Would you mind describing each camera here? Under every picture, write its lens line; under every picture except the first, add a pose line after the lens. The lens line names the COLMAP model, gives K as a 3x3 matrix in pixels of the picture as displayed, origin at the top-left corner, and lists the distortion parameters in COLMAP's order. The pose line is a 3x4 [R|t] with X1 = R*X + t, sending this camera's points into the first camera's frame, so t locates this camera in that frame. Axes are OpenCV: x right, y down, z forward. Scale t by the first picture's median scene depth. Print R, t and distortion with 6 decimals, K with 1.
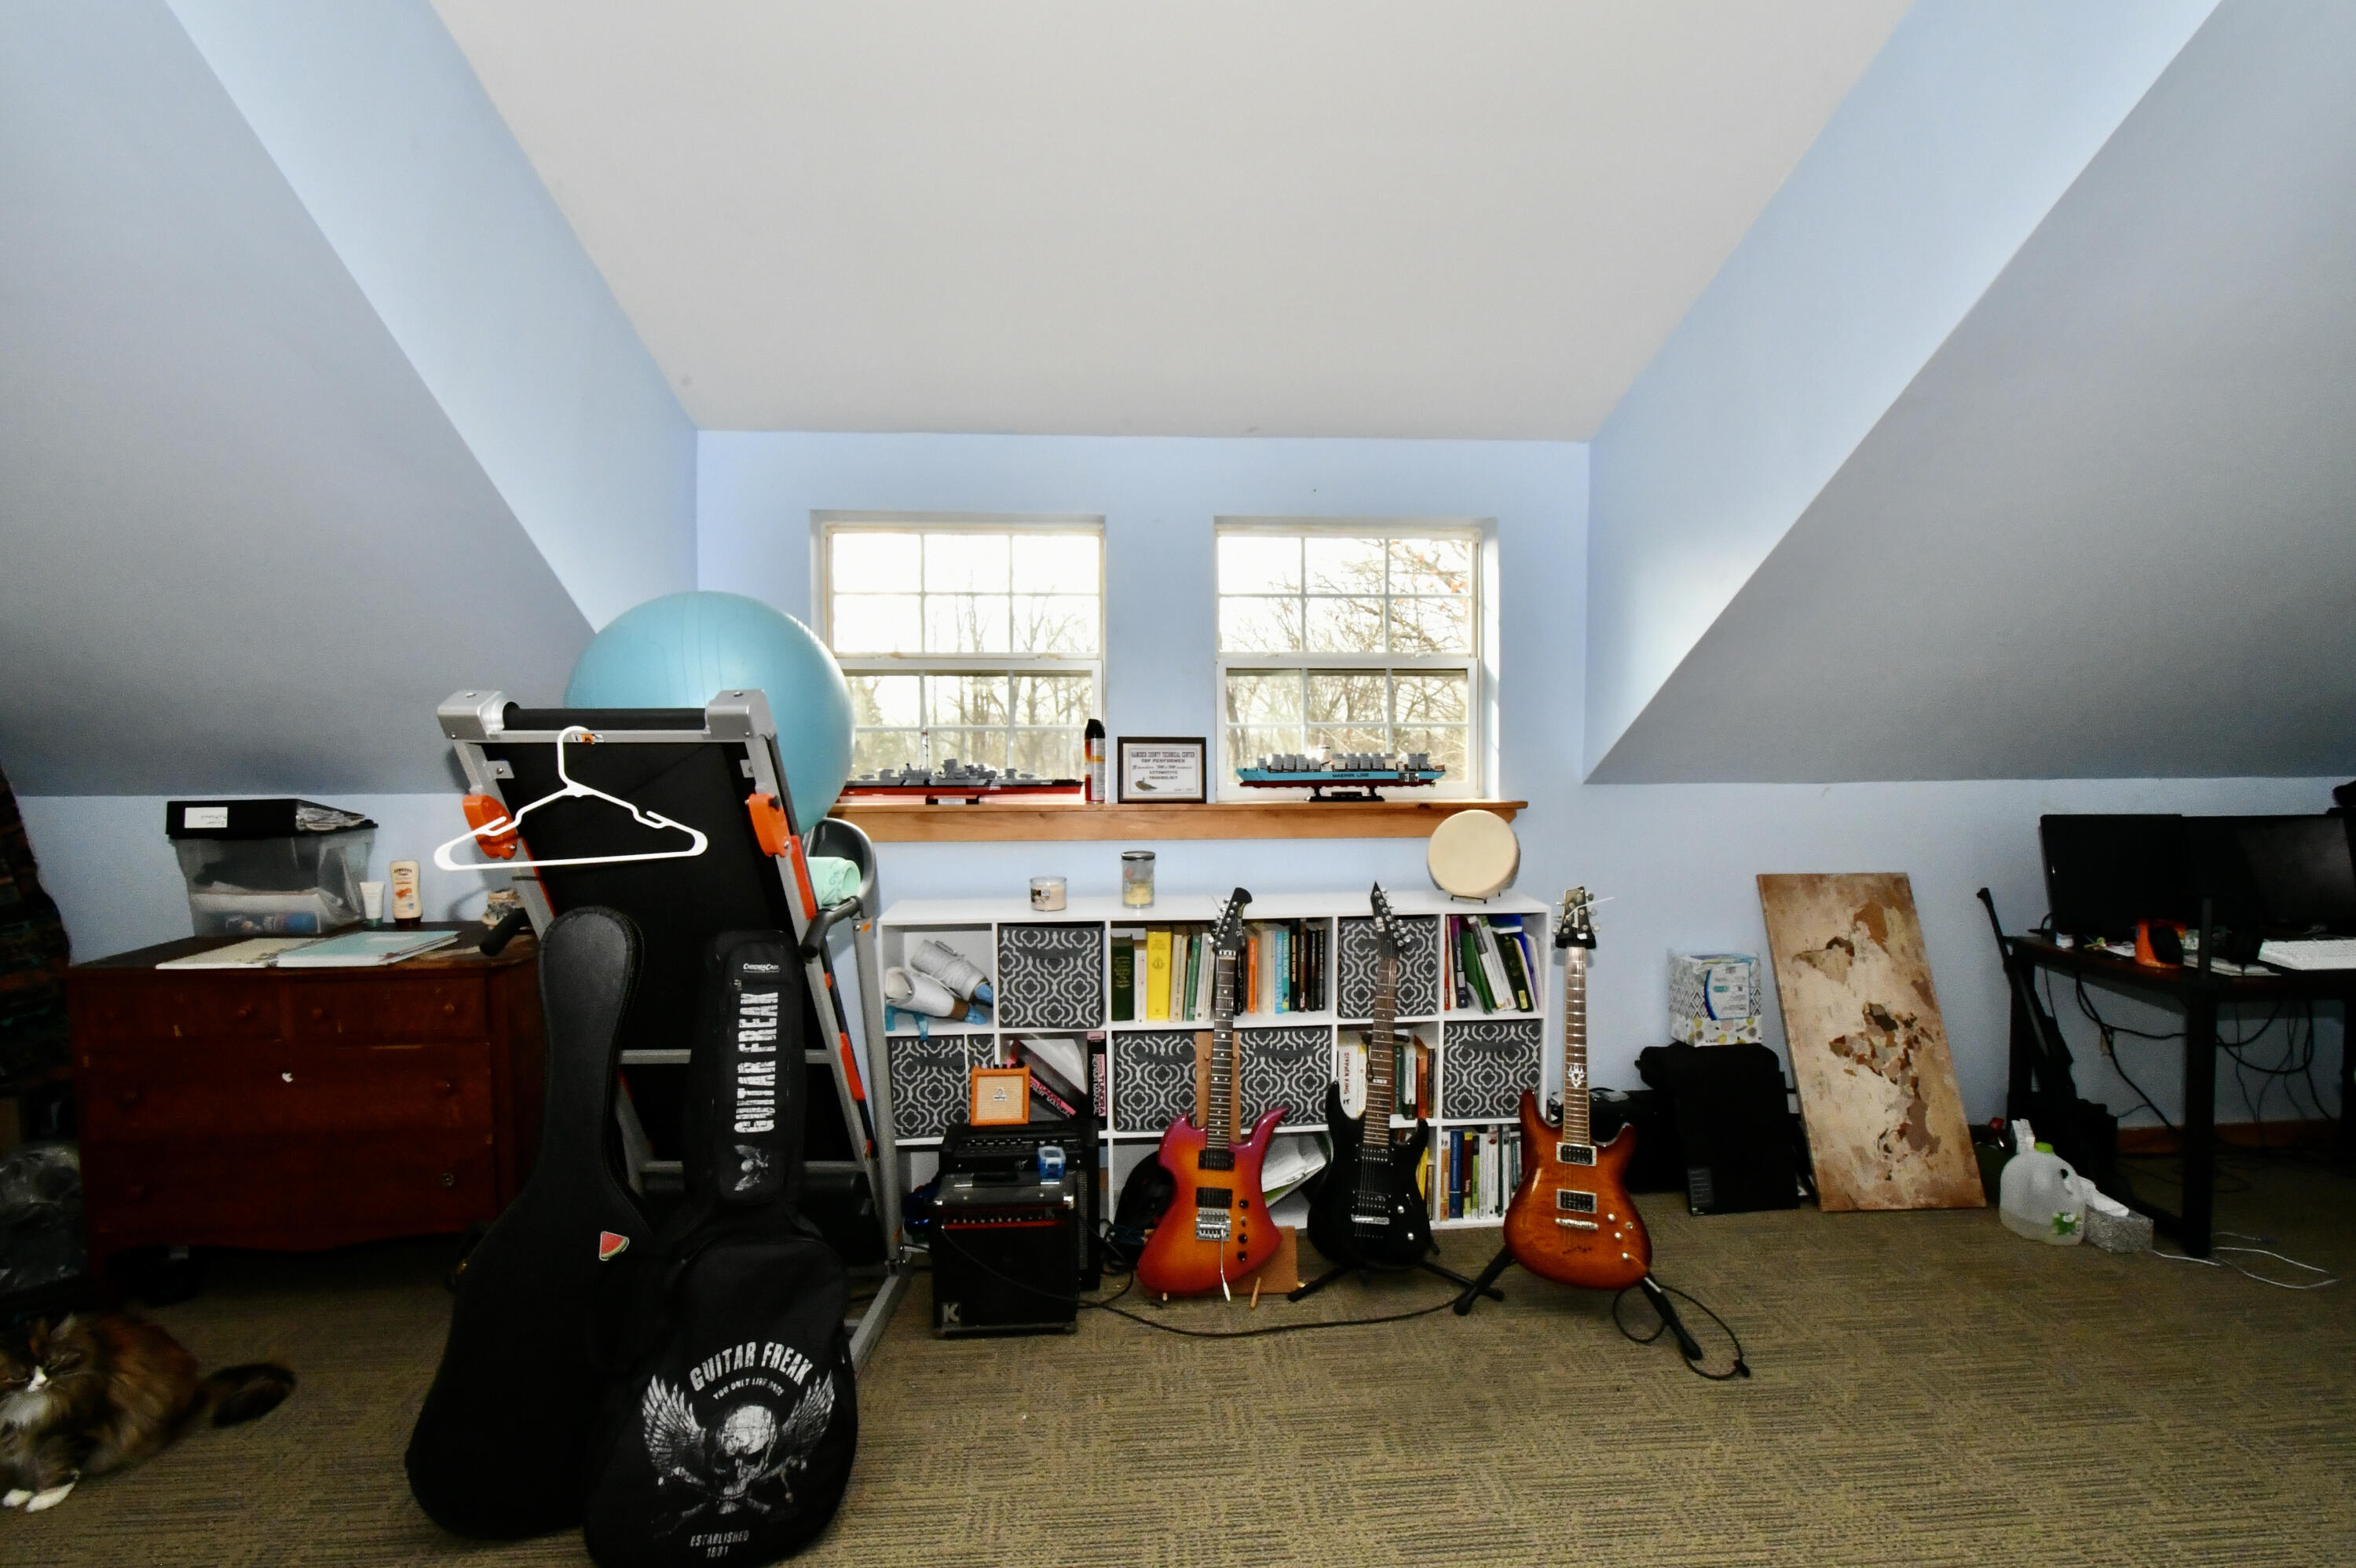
lens RADIAL K [[1043.0, 0, 1178.0], [0, 1043.0, 784.0], [0, 0, 1]] dist [0.000319, 0.000541]
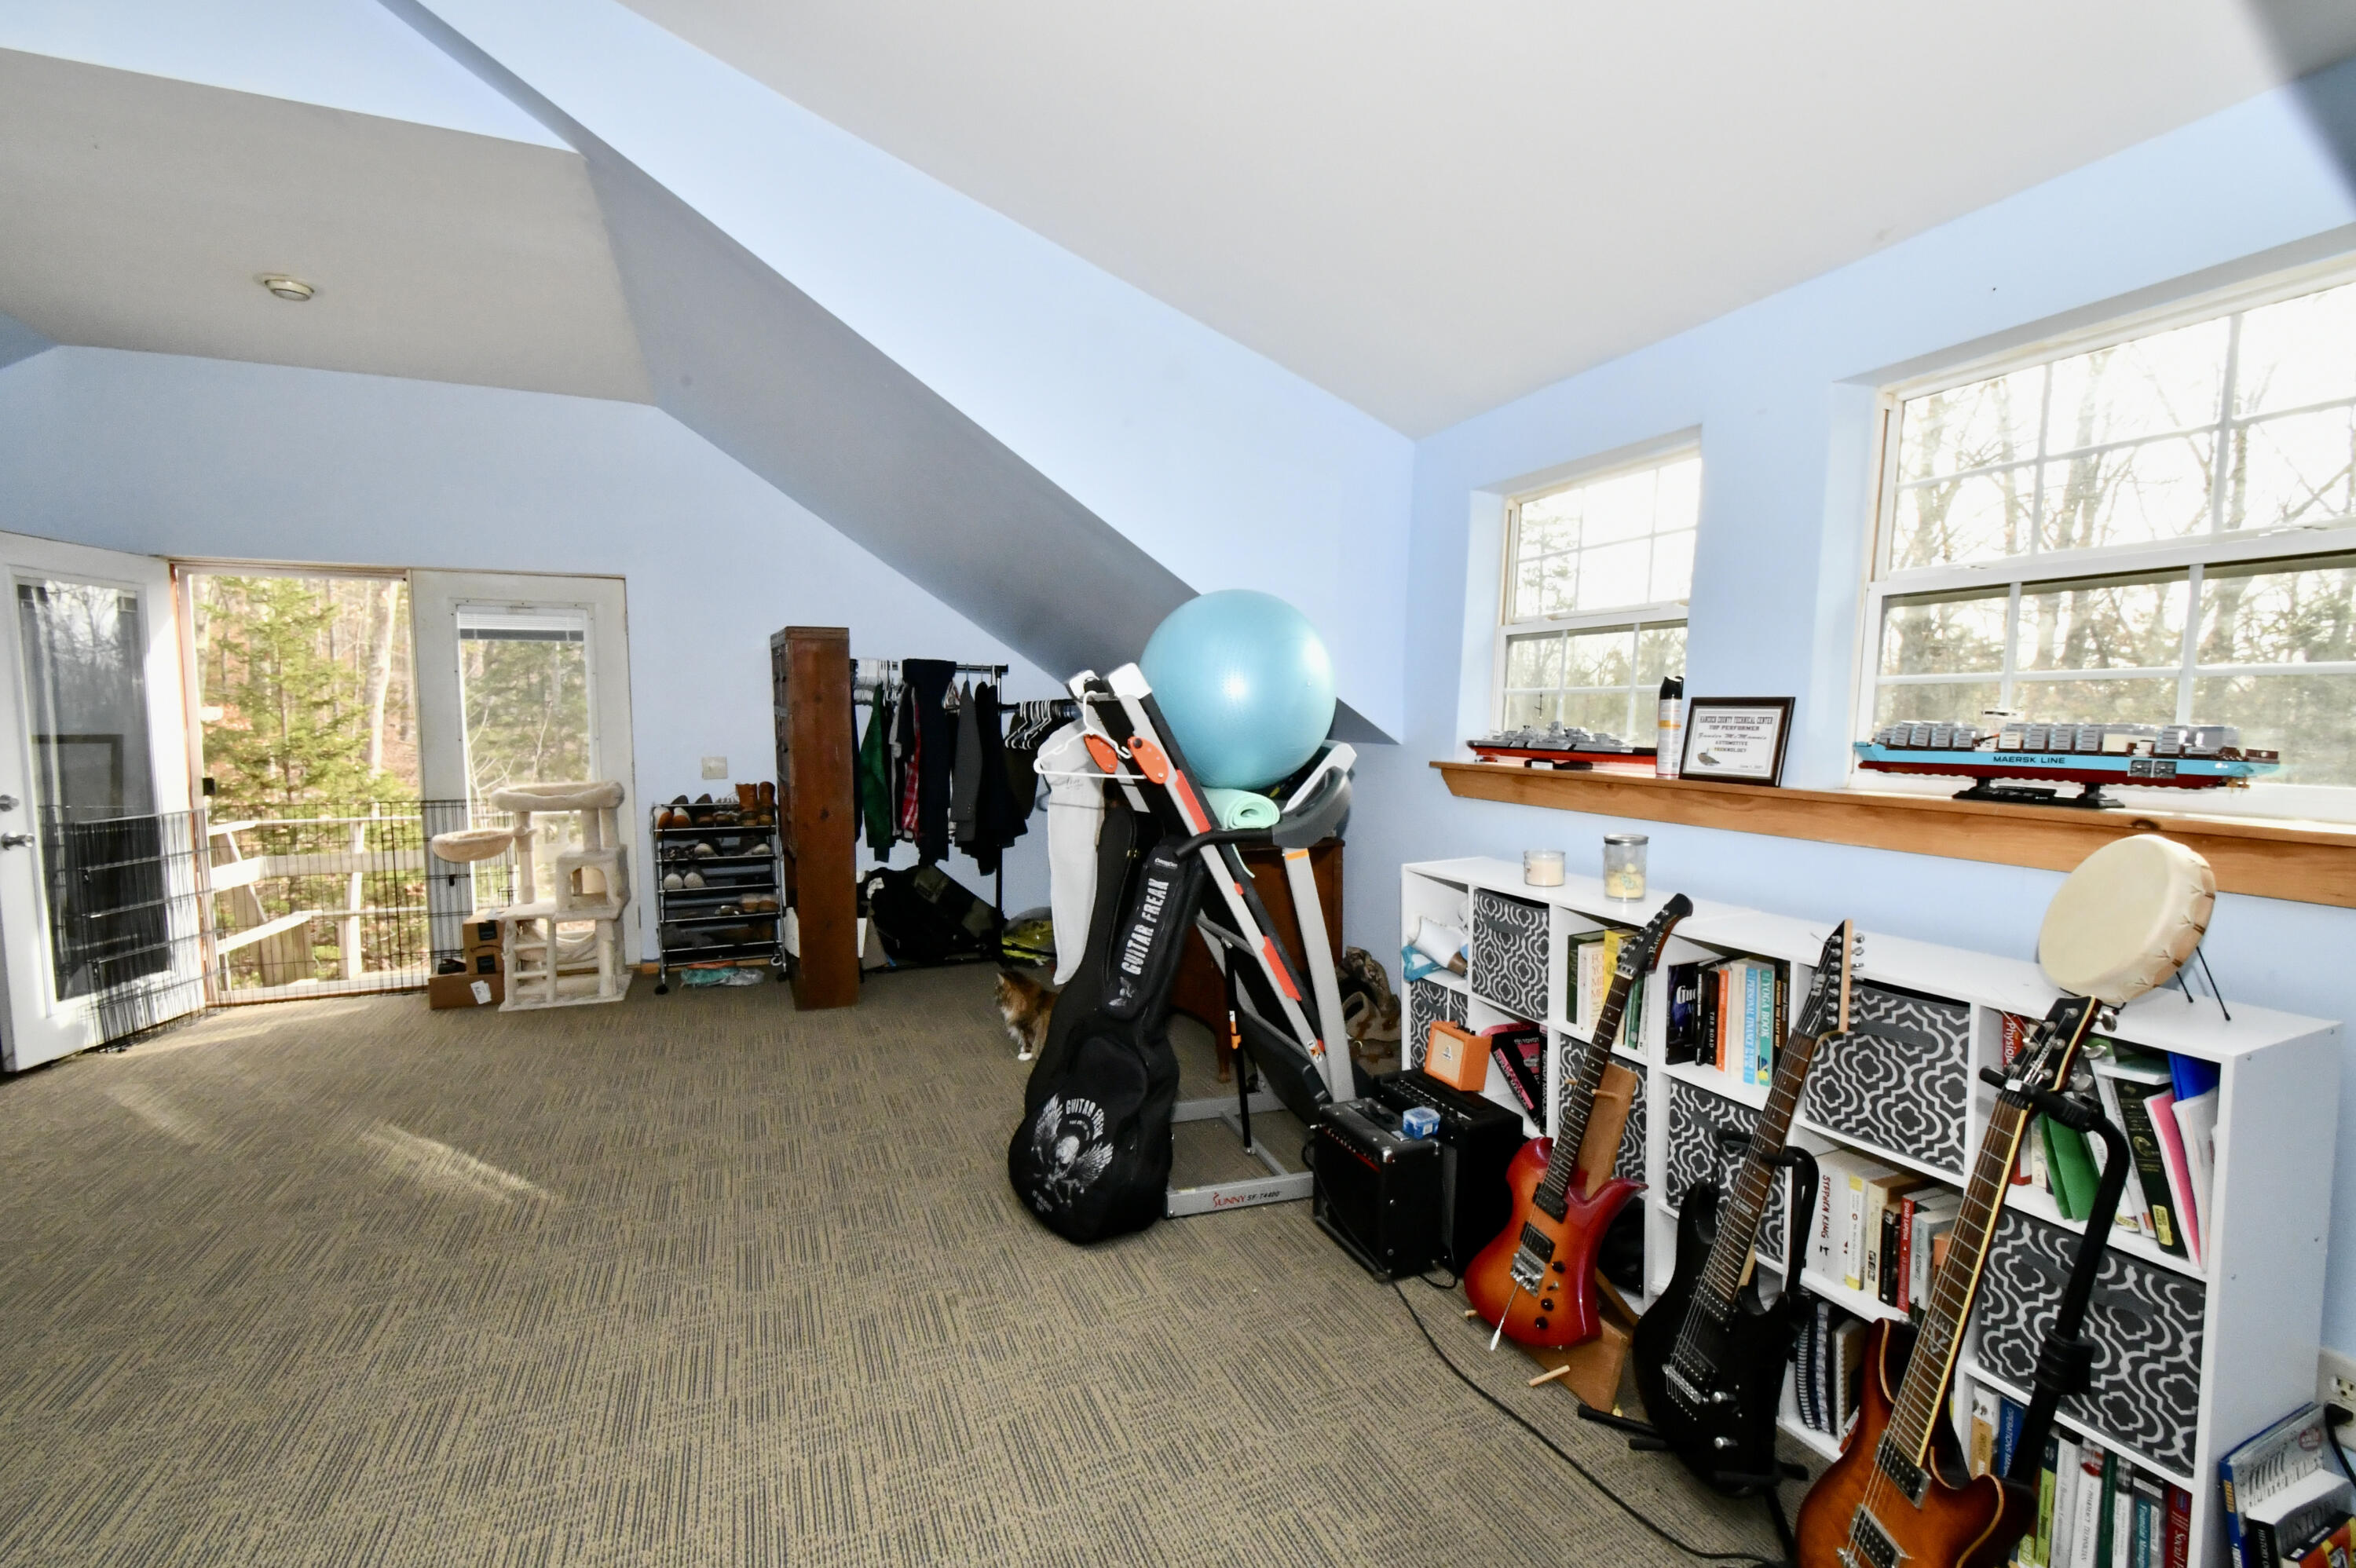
lens RADIAL K [[1043.0, 0, 1178.0], [0, 1043.0, 784.0], [0, 0, 1]] dist [0.000319, 0.000541]
pose [[0.308797, 0.070736, -0.948494, 0.629688], [-0.043742, 0.997232, 0.060130, -0.010050], [0.950121, 0.022921, 0.311037, 0.395380]]
